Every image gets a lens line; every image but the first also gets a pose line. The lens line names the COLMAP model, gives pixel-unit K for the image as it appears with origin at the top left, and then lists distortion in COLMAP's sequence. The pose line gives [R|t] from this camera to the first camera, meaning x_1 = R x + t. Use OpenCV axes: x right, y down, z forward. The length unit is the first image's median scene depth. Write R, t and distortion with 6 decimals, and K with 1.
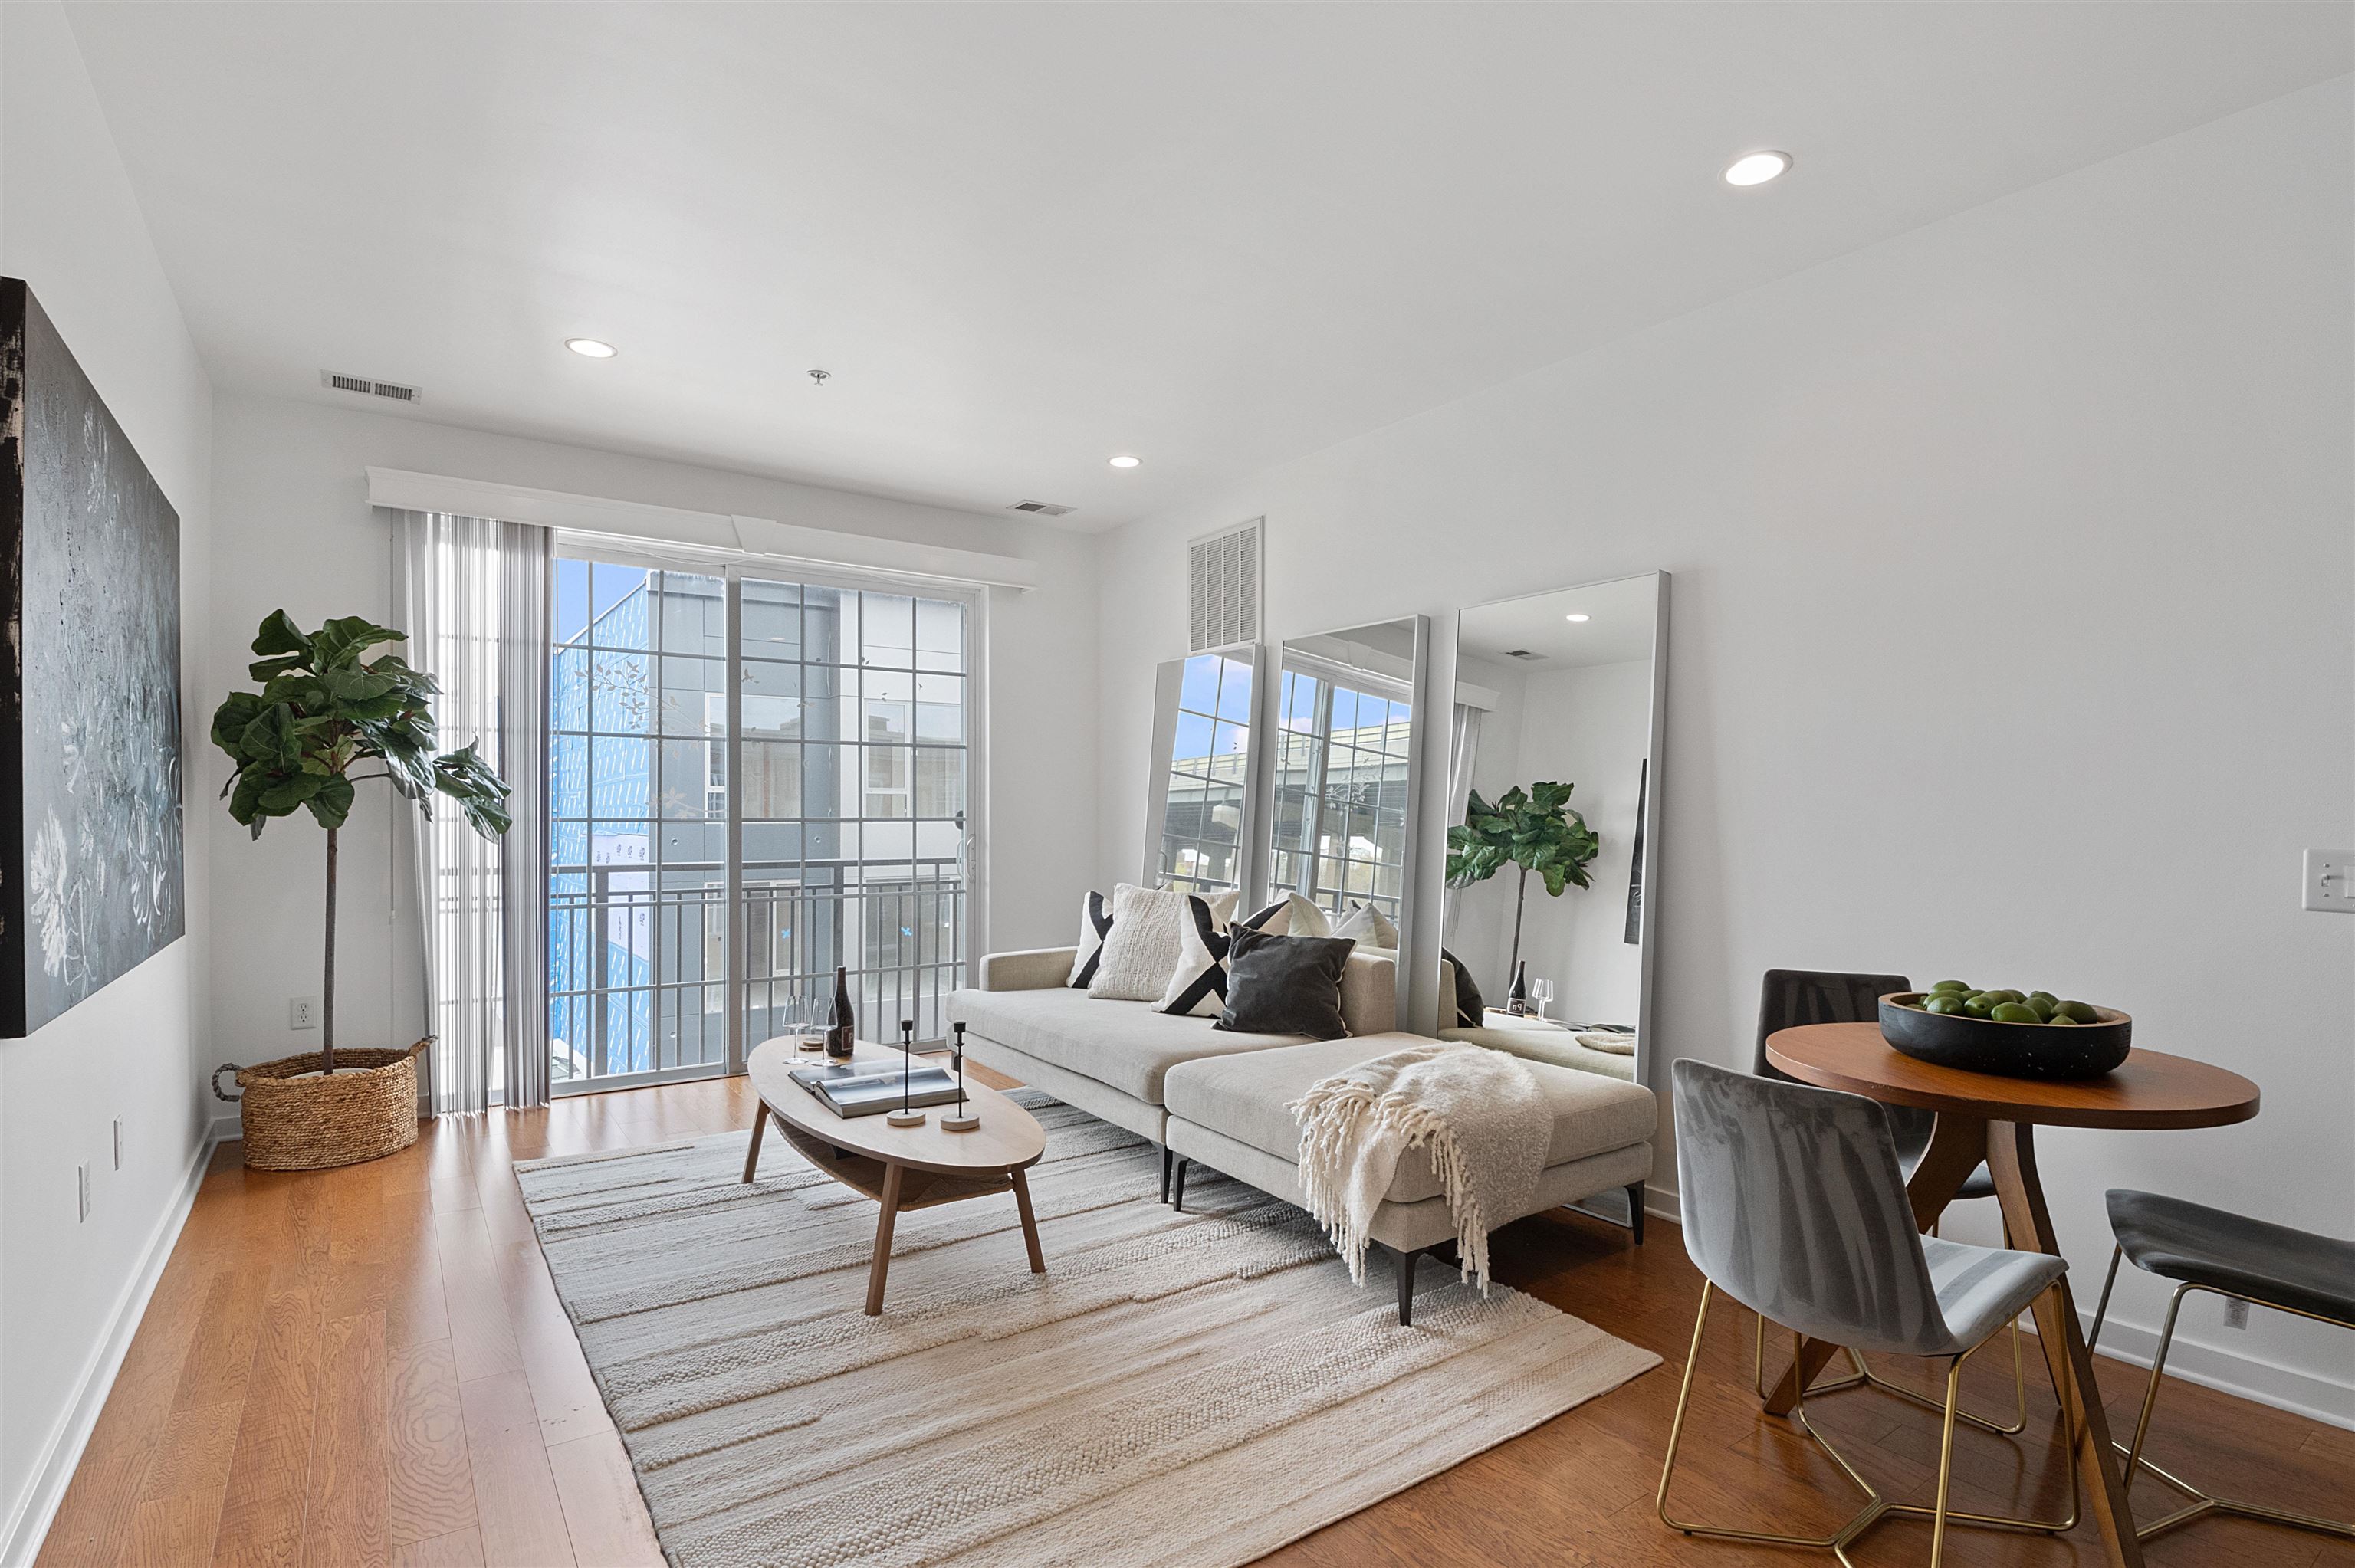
lens RADIAL K [[1145.3, 0, 1170.0], [0, 1145.3, 826.5], [0, 0, 1]] dist [0.002781, -0.016752]
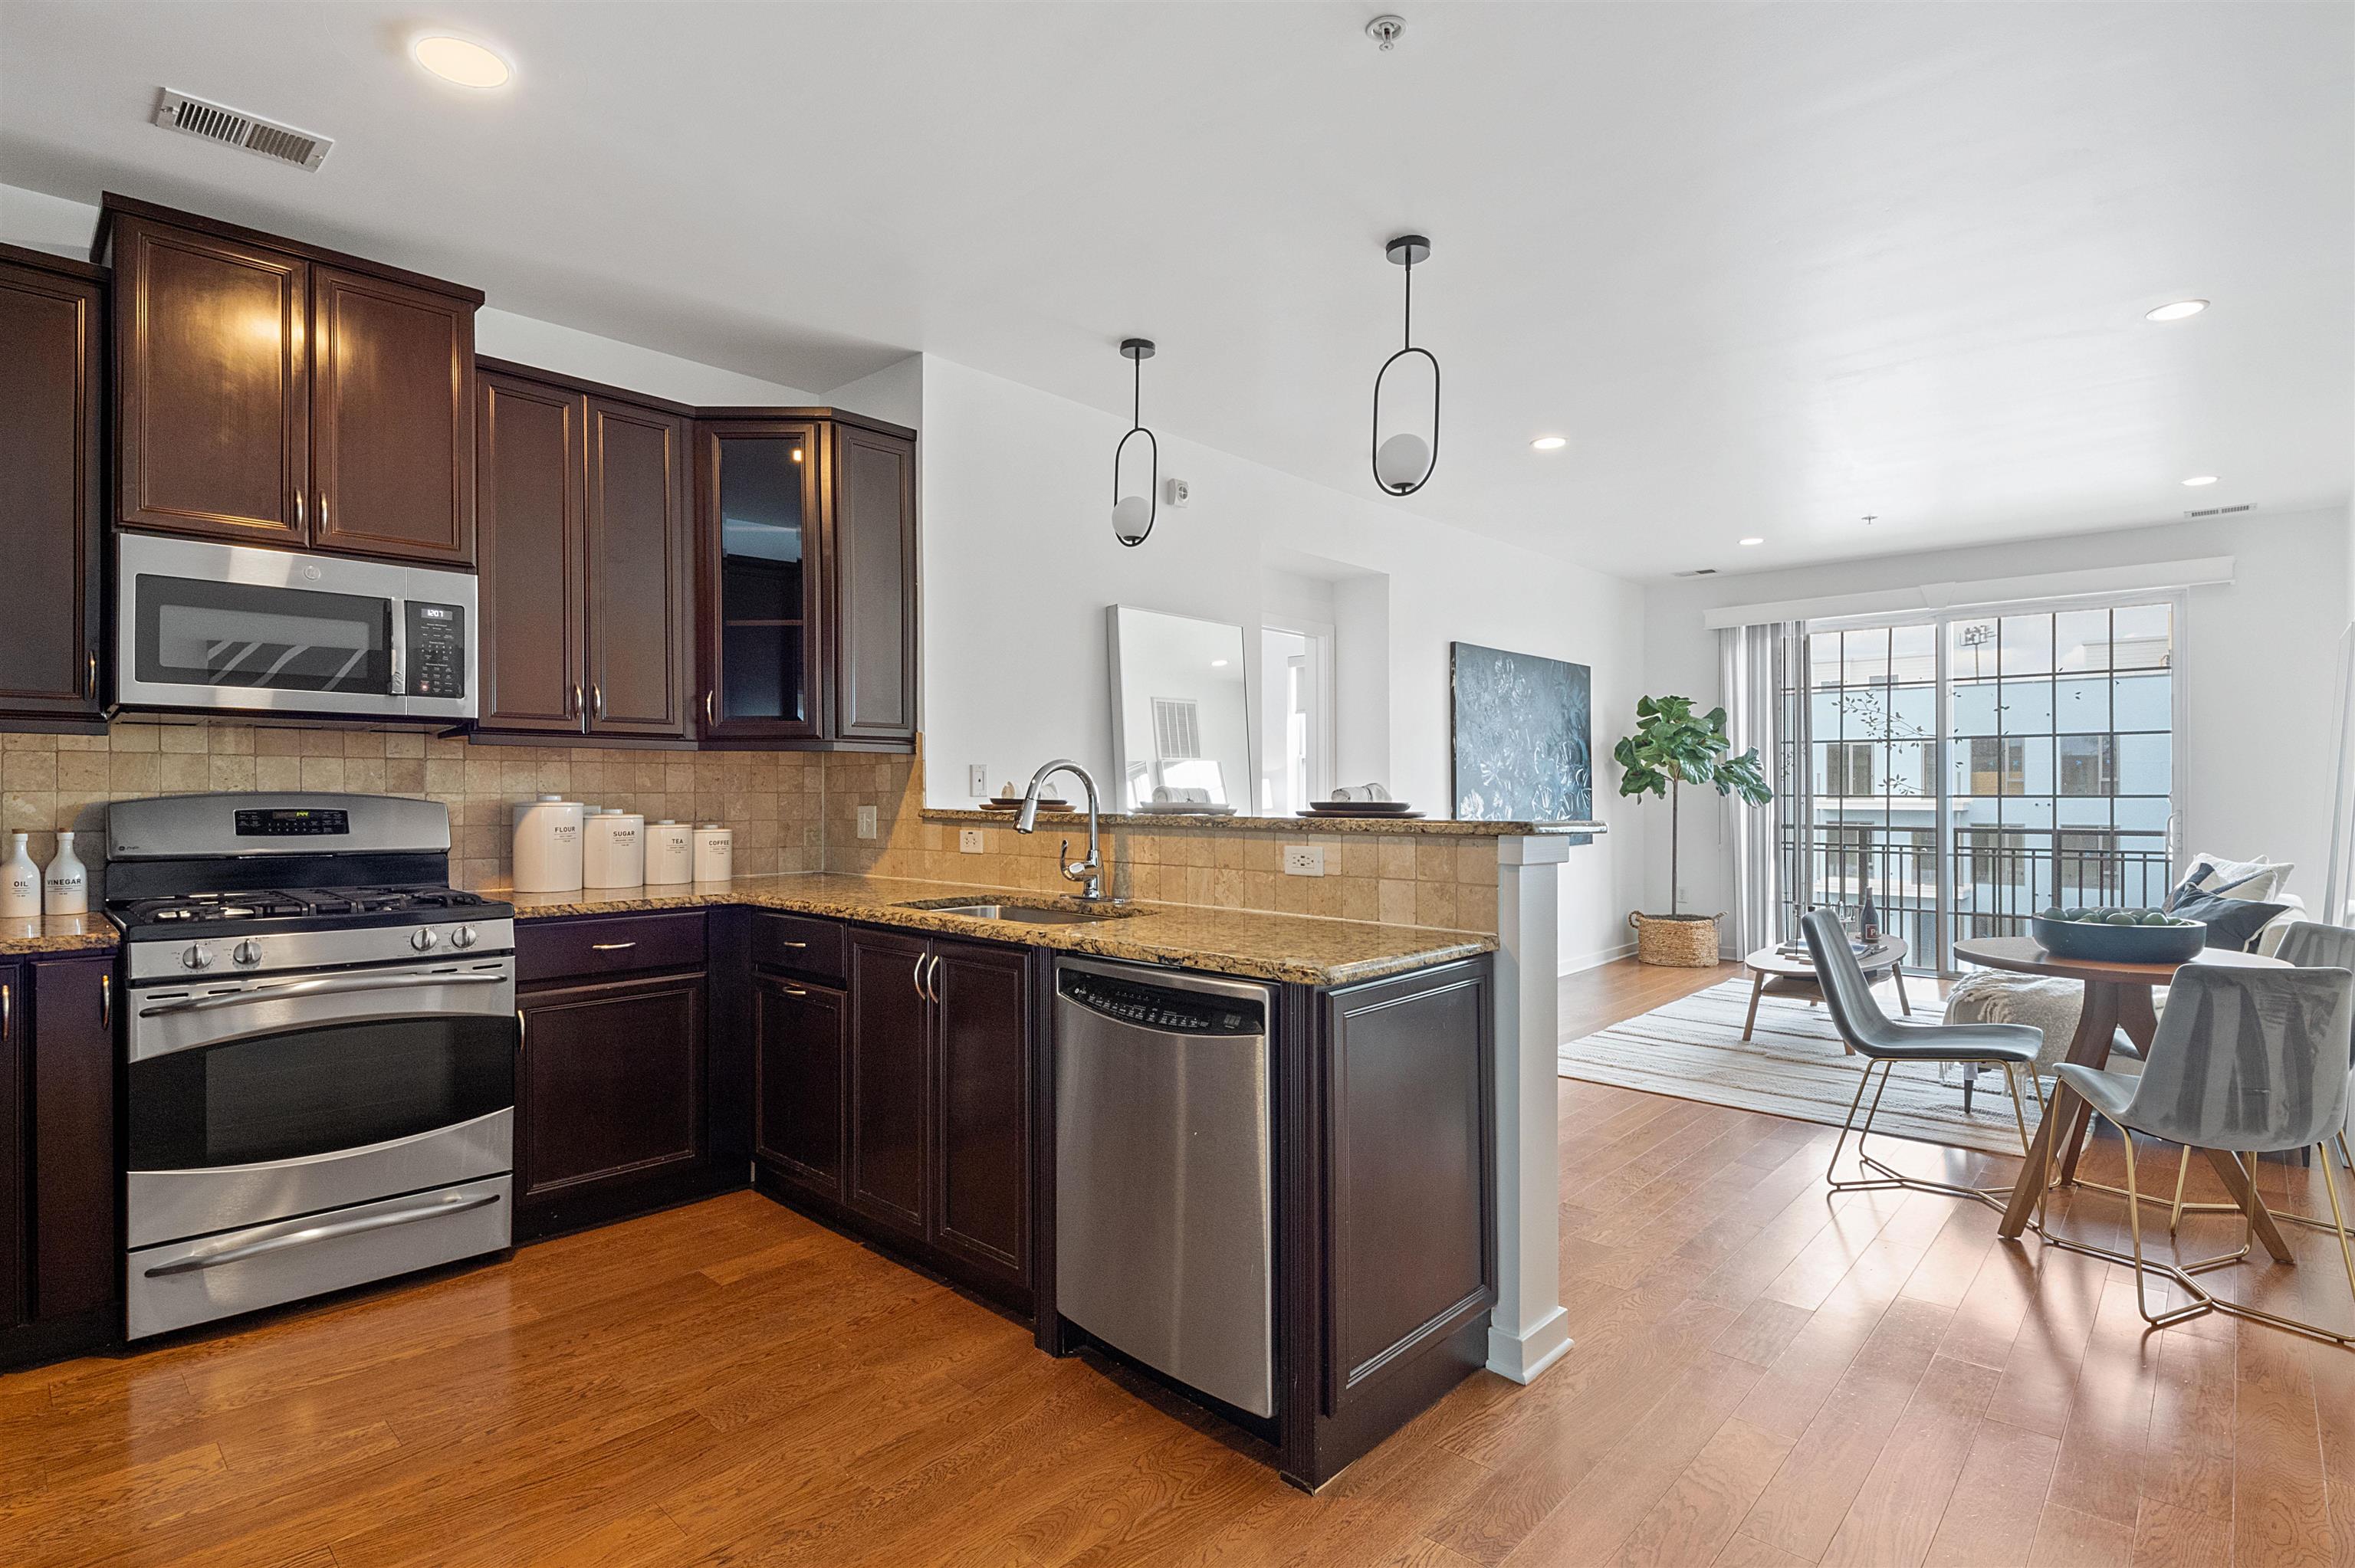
lens RADIAL K [[1144.9, 0, 1177.5], [0, 1144.9, 784.0], [0, 0, 1]] dist [0.026674, -0.031034]
pose [[0.203614, -0.008921, -0.979011, 1.077401], [-0.009880, 0.999889, -0.011166, 0.005991], [0.979001, 0.011947, 0.203503, -0.269505]]
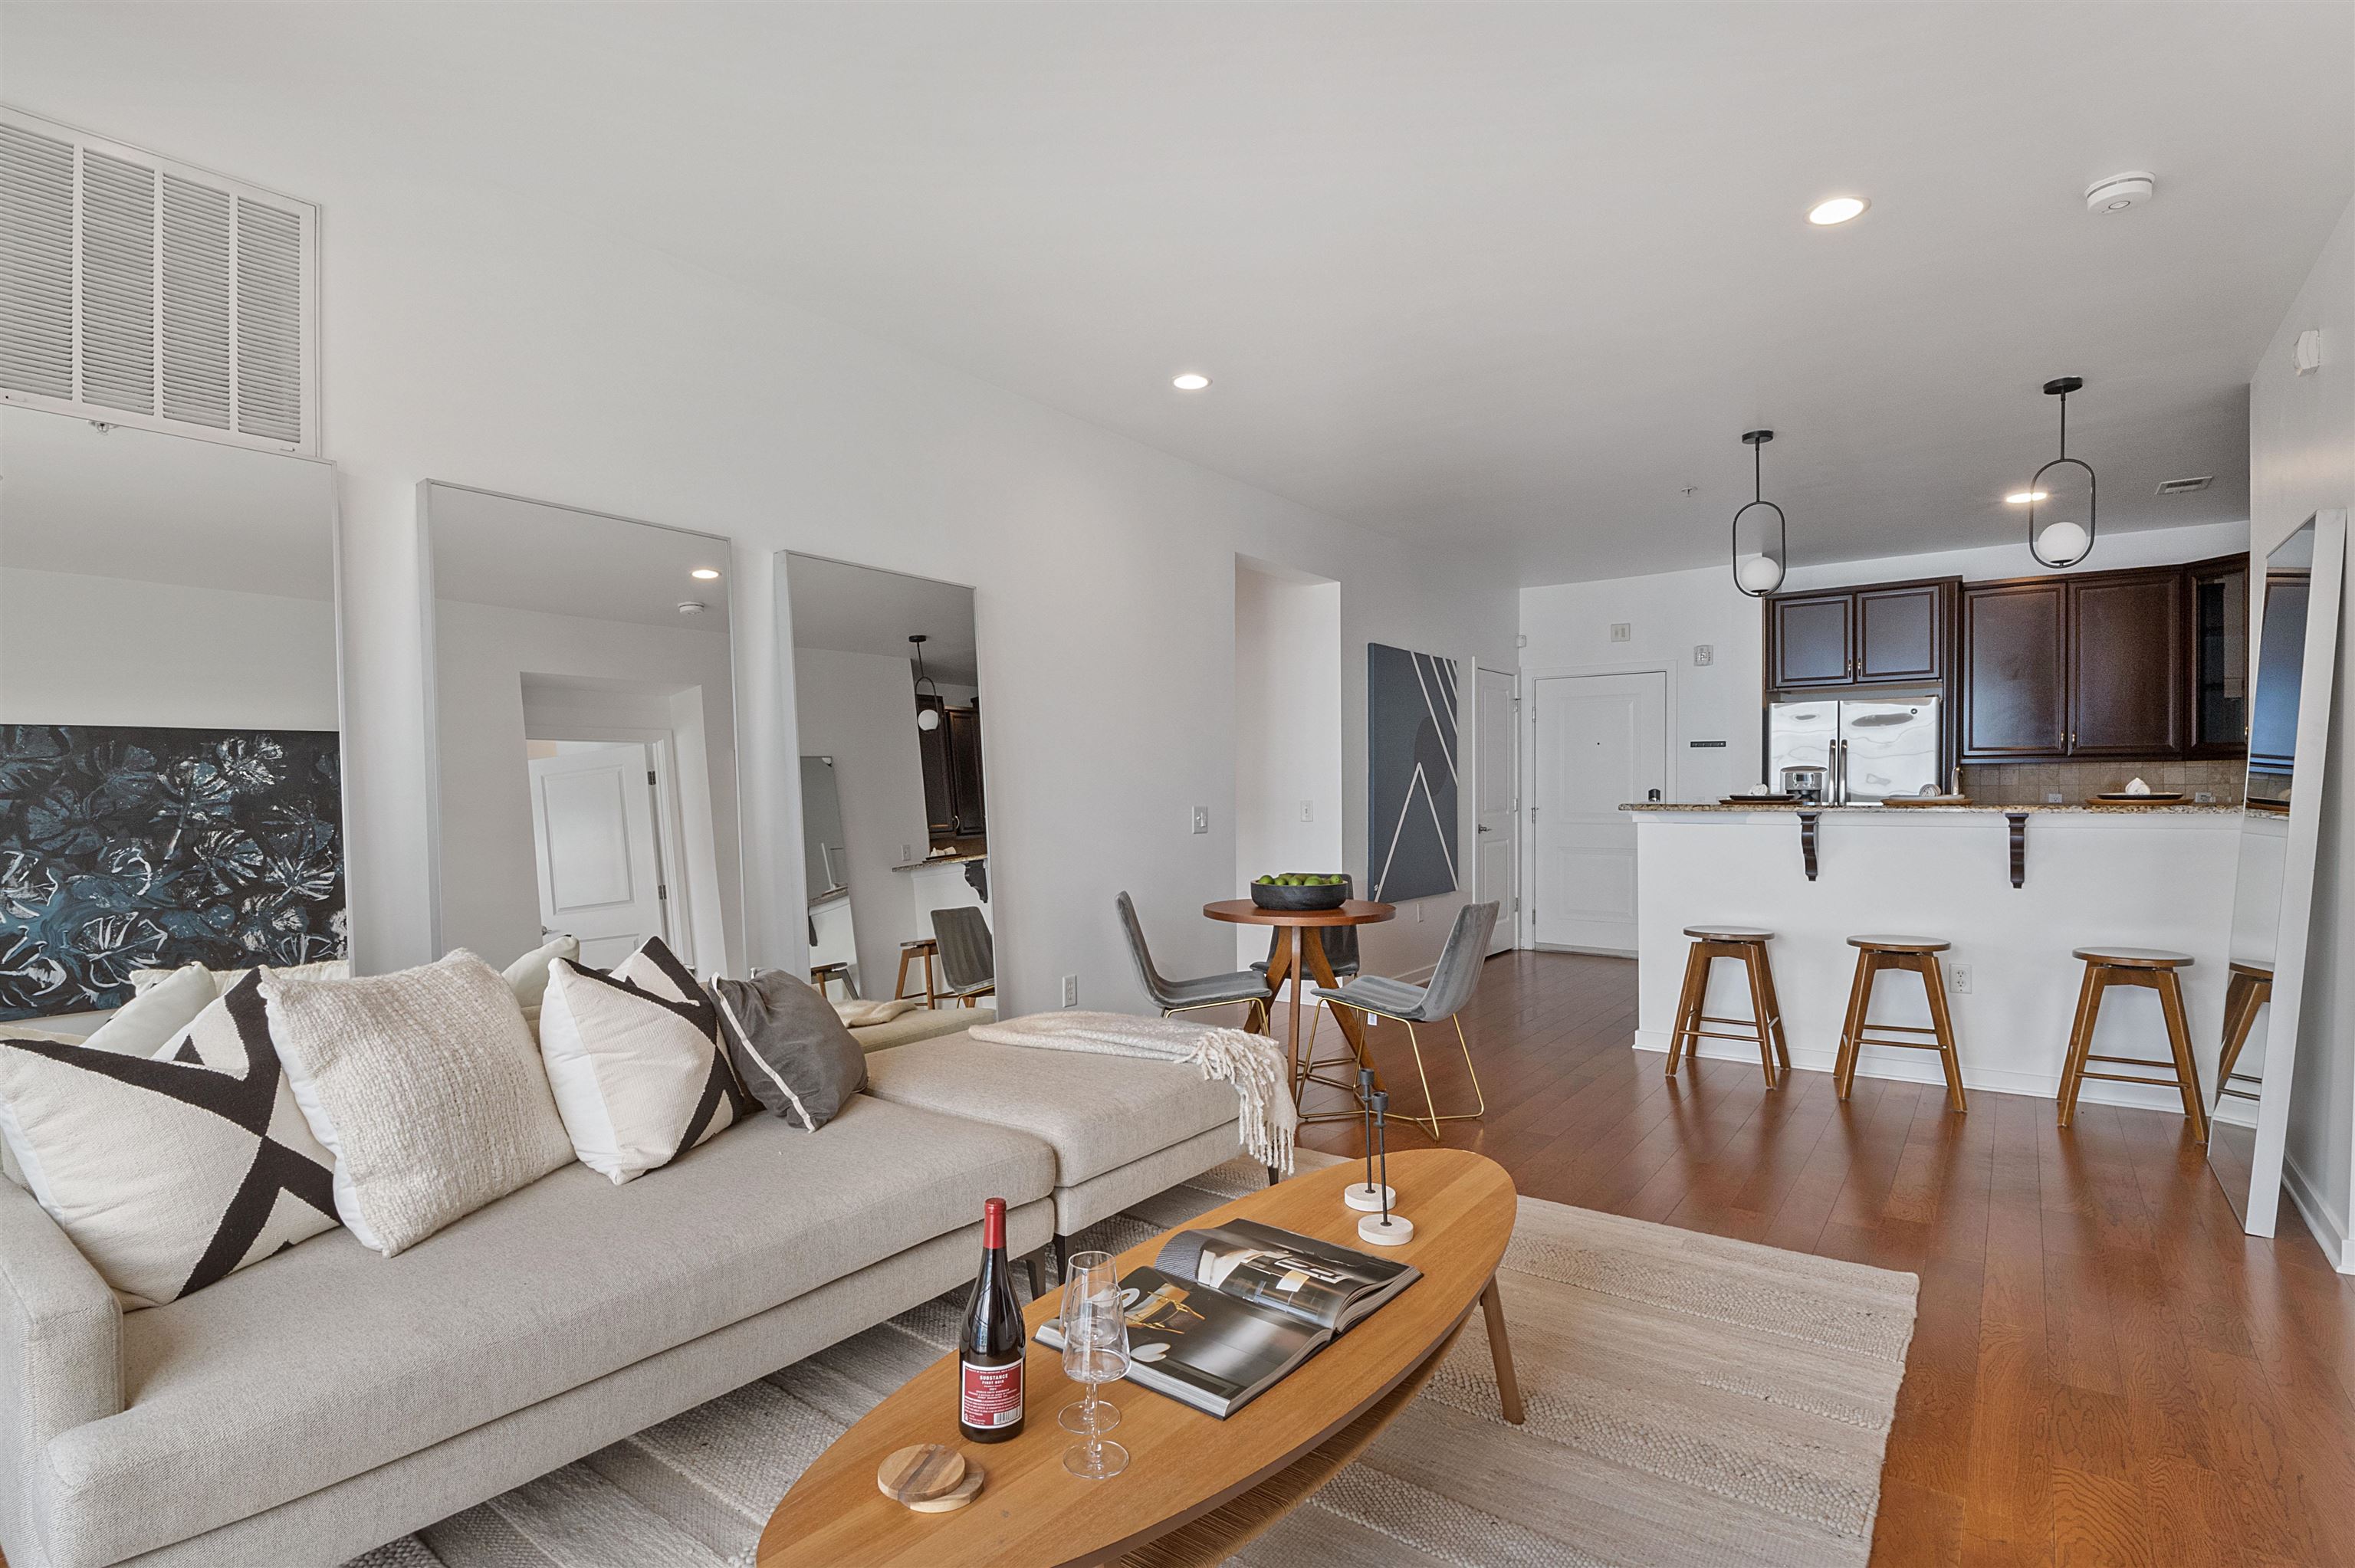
lens RADIAL K [[1123.7, 0, 1191.0], [0, 1123.7, 806.6], [0, 0, 1]] dist [0.021574, -0.028604]
pose [[-0.328363, -0.017104, 0.944397, -0.654784], [0.015649, 0.999600, 0.023545, -0.018932], [-0.944422, 0.022510, -0.327965, 1.046732]]
